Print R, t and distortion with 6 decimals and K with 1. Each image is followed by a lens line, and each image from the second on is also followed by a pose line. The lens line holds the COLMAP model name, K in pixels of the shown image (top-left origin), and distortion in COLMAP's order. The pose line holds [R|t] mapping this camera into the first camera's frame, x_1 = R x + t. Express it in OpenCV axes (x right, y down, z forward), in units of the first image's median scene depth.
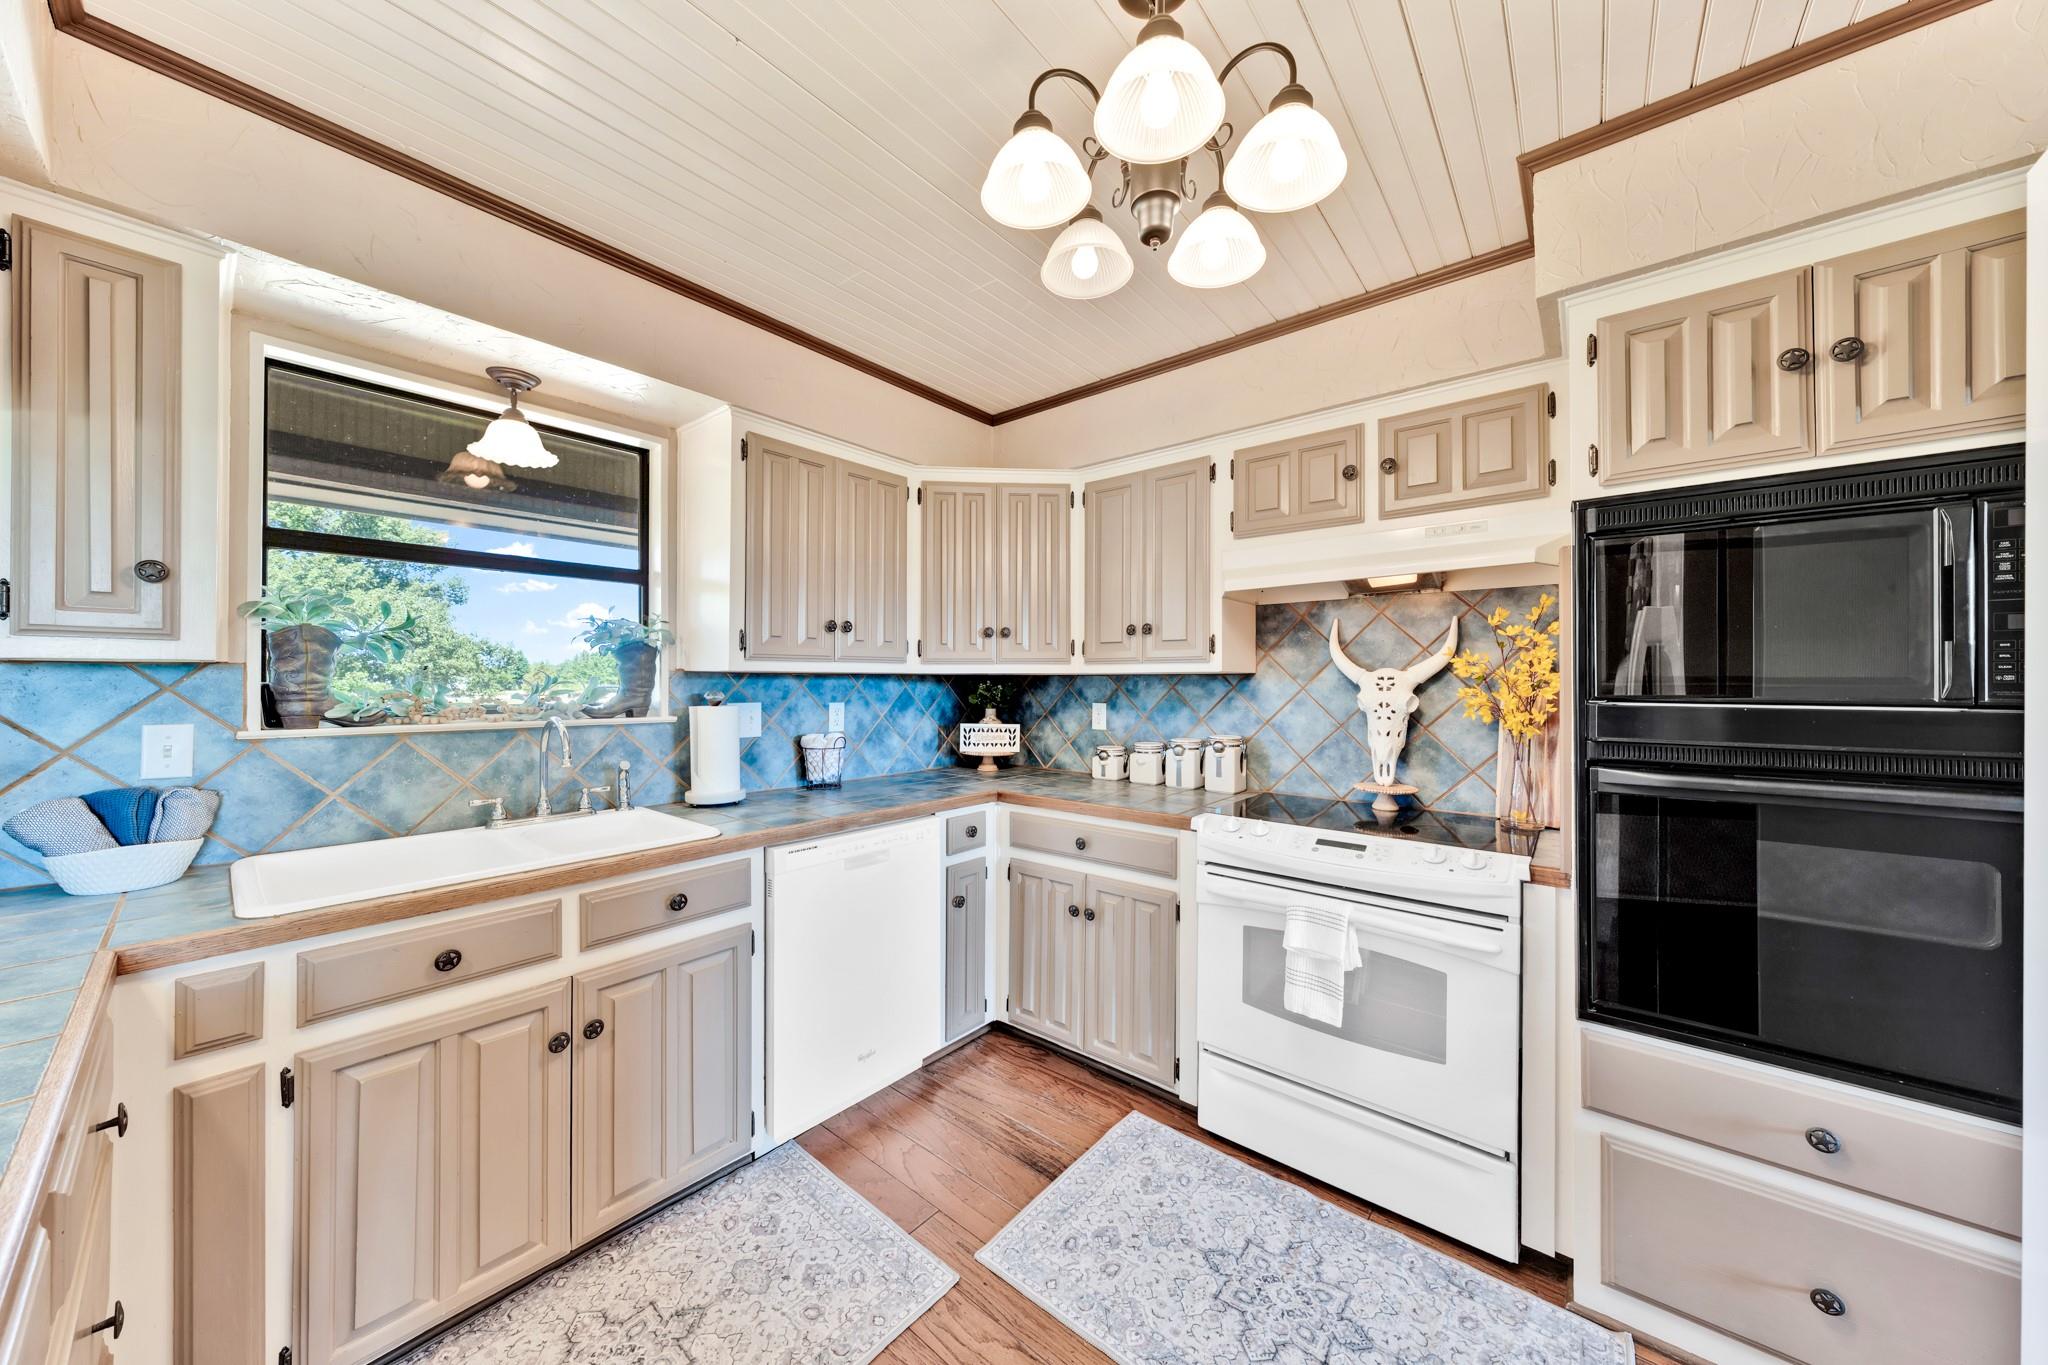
lens RADIAL K [[687.6, 0, 1023.6], [0, 687.6, 676.2], [0, 0, 1]] dist [-0.001125, 0.000062]
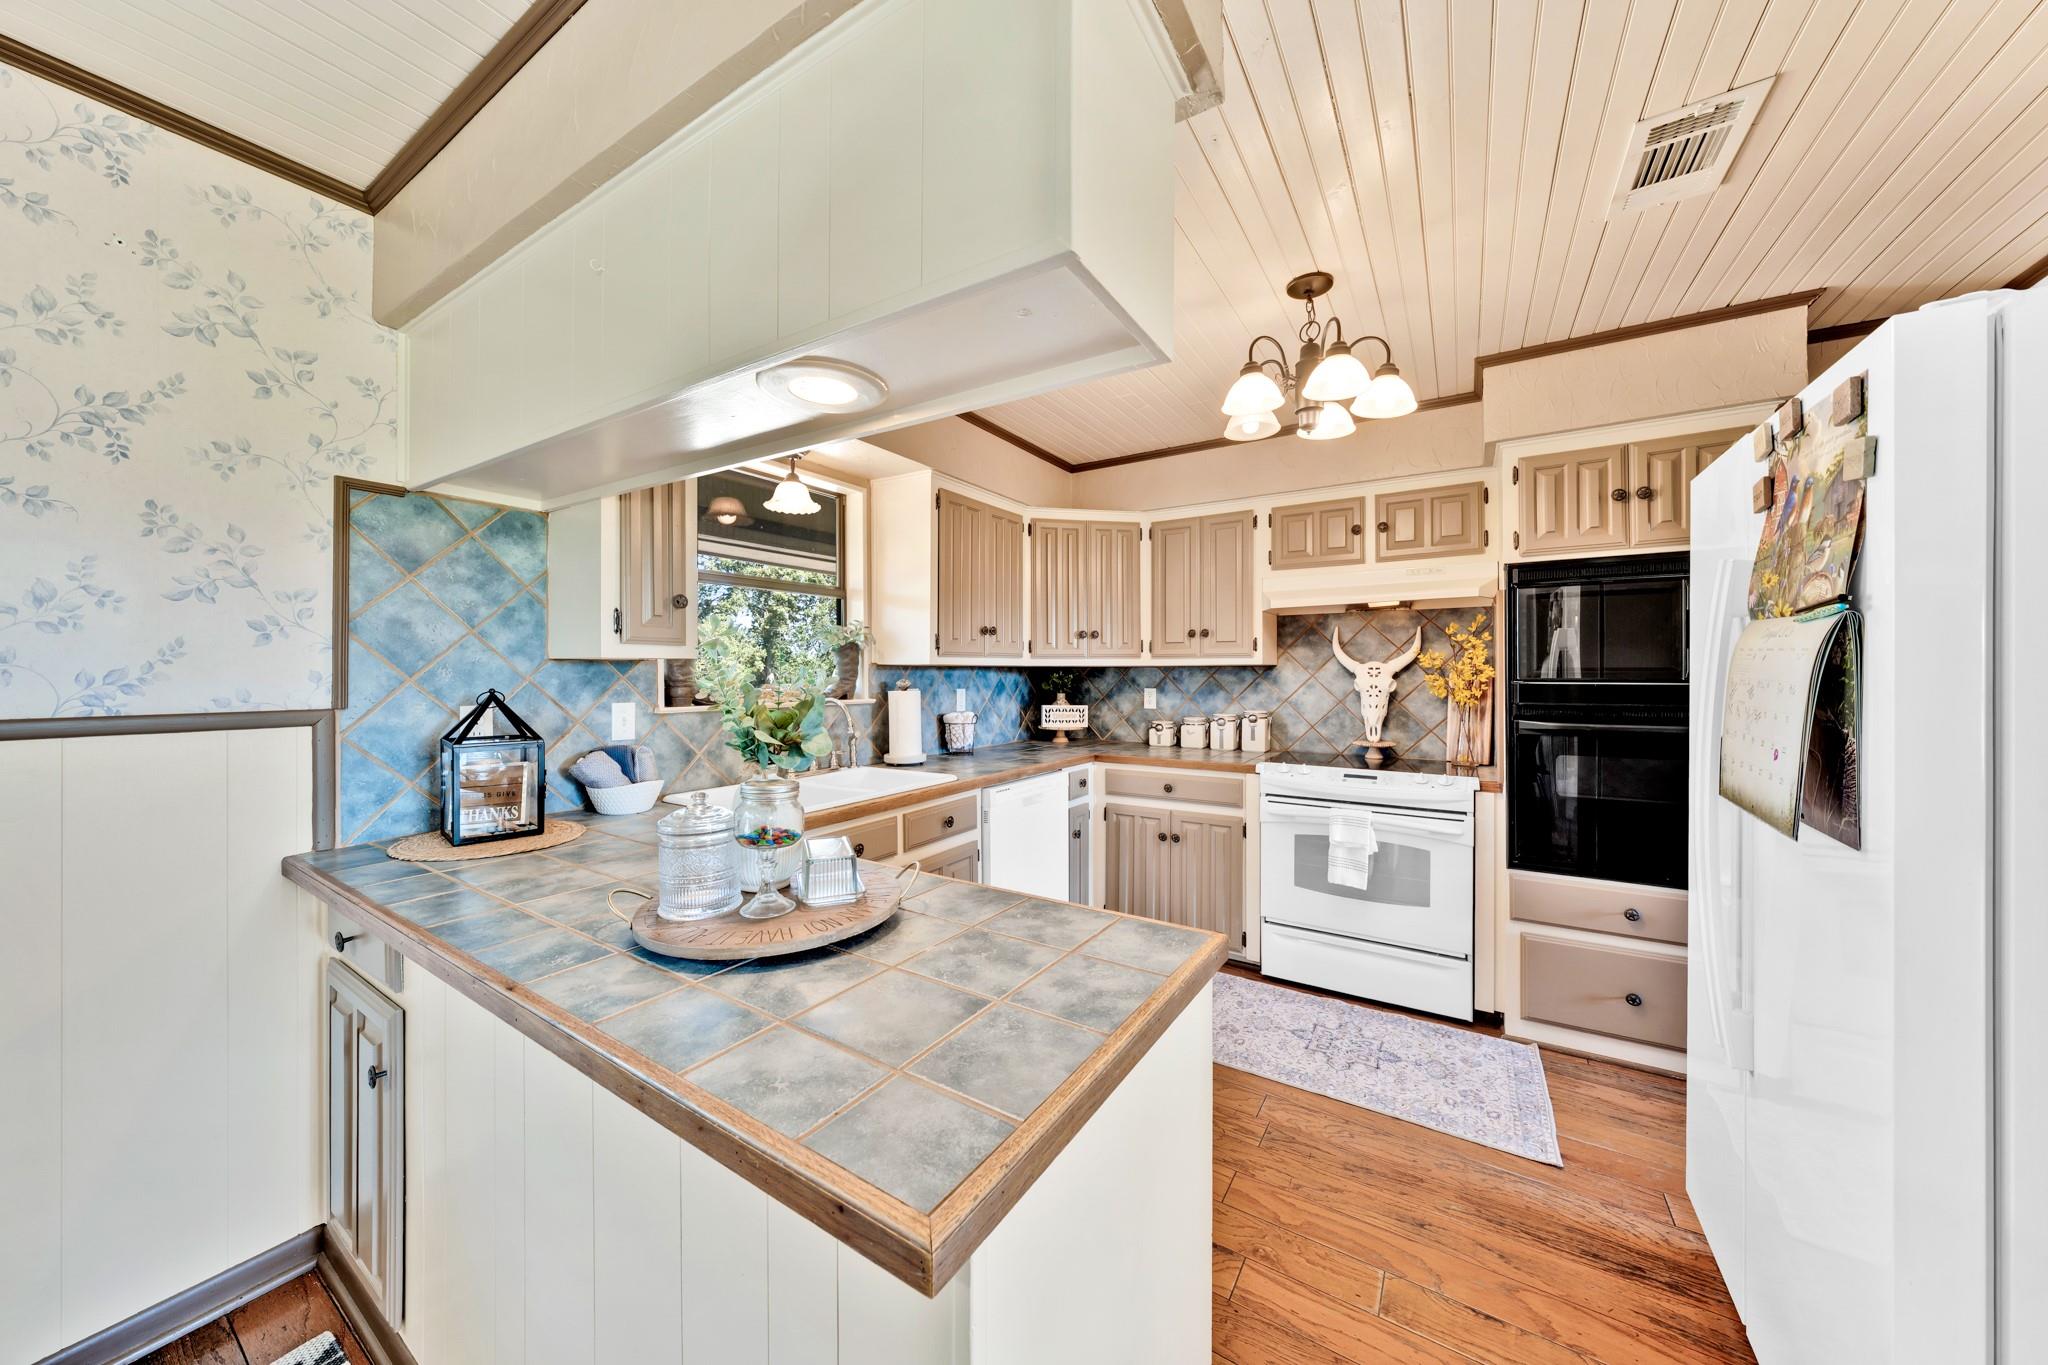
lens RADIAL K [[696.2, 0, 1020.5], [0, 696.2, 669.6], [0, 0, 1]] dist [-0.002103, -0.000178]
pose [[0.992207, -0.002888, 0.124569, -0.410132], [0.002497, 0.999991, 0.003300, -0.001463], [-0.124577, -0.002963, 0.992206, -0.378818]]
